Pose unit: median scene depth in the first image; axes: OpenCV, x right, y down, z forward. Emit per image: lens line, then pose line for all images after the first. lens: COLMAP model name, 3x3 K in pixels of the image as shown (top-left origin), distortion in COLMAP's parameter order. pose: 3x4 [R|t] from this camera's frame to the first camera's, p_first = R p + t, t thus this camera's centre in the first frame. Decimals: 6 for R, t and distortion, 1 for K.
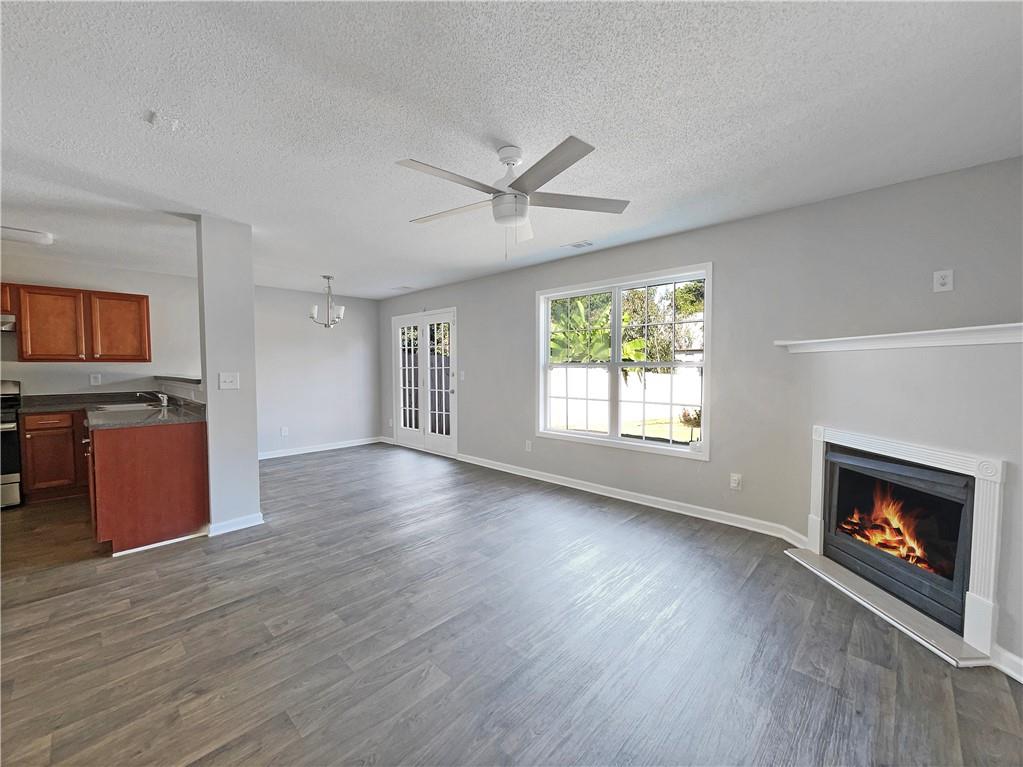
lens RADIAL K [[409.2, 0, 511.5], [0, 409.2, 383.5], [0, 0, 1]] dist [-0.000039, -0.000039]
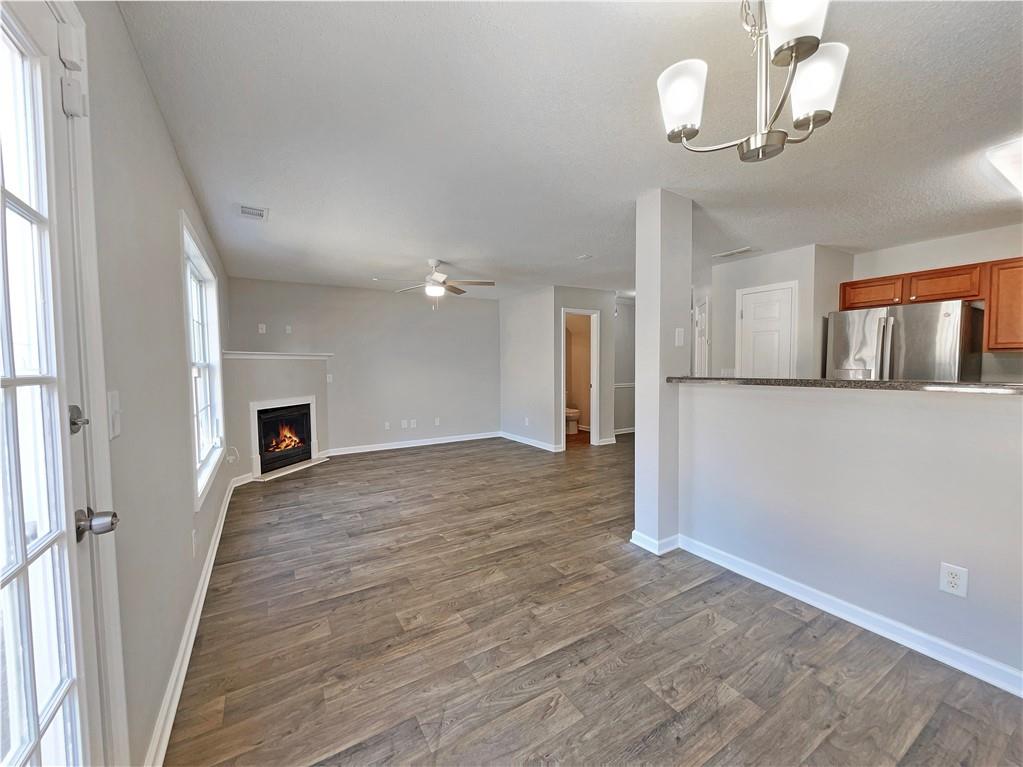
lens RADIAL K [[409.2, 0, 511.5], [0, 409.2, 383.5], [0, 0, 1]] dist [-0.000039, -0.000039]
pose [[-0.964142, 0.000660, 0.265387, -0.652426], [0.024173, 0.996058, 0.085344, -0.083117], [-0.264285, 0.088699, -0.960357, 2.066727]]
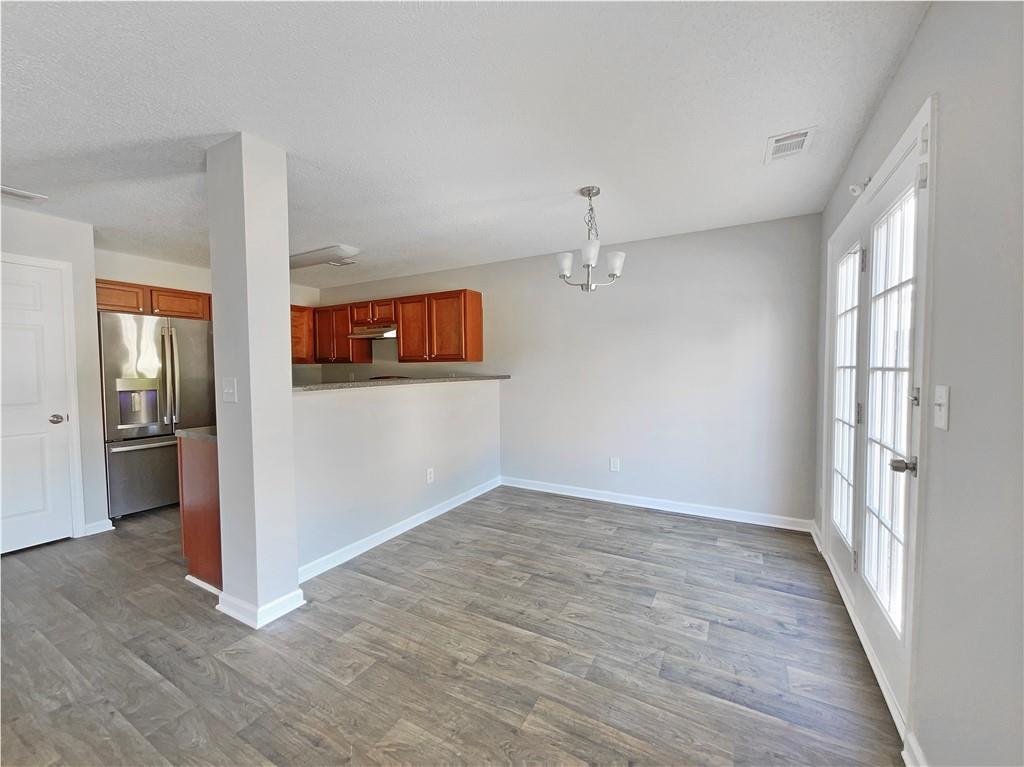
lens RADIAL K [[409.6, 0, 512.0], [0, 409.6, 383.5], [0, 0, 1]] dist [-0.000039, -0.000039]
pose [[0.249077, 0.039038, -0.967697, 0.058188], [-0.034581, 0.998909, 0.031396, -0.052803], [0.967866, 0.025644, 0.250155, 1.322802]]
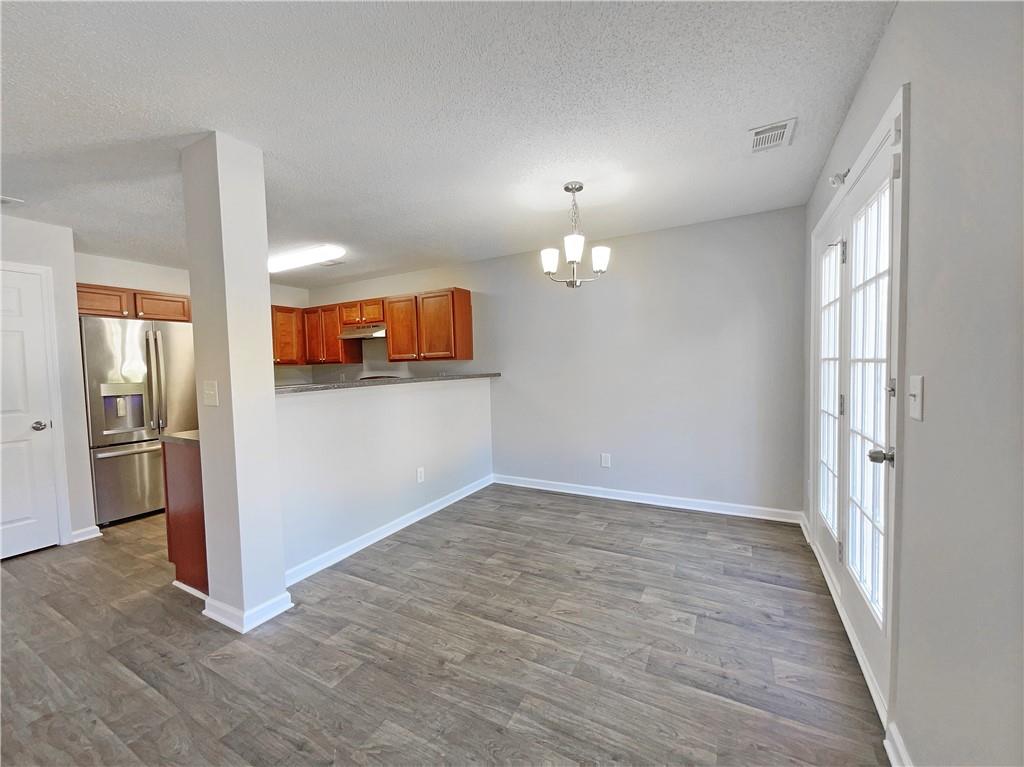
lens RADIAL K [[409.6, 0, 512.0], [0, 409.6, 383.5], [0, 0, 1]] dist [-0.000039, -0.000039]
pose [[0.258704, 0.040445, -0.965110, 0.060146], [-0.016608, 0.999162, 0.037420, -0.053823], [0.965814, 0.006348, 0.259159, 1.342966]]
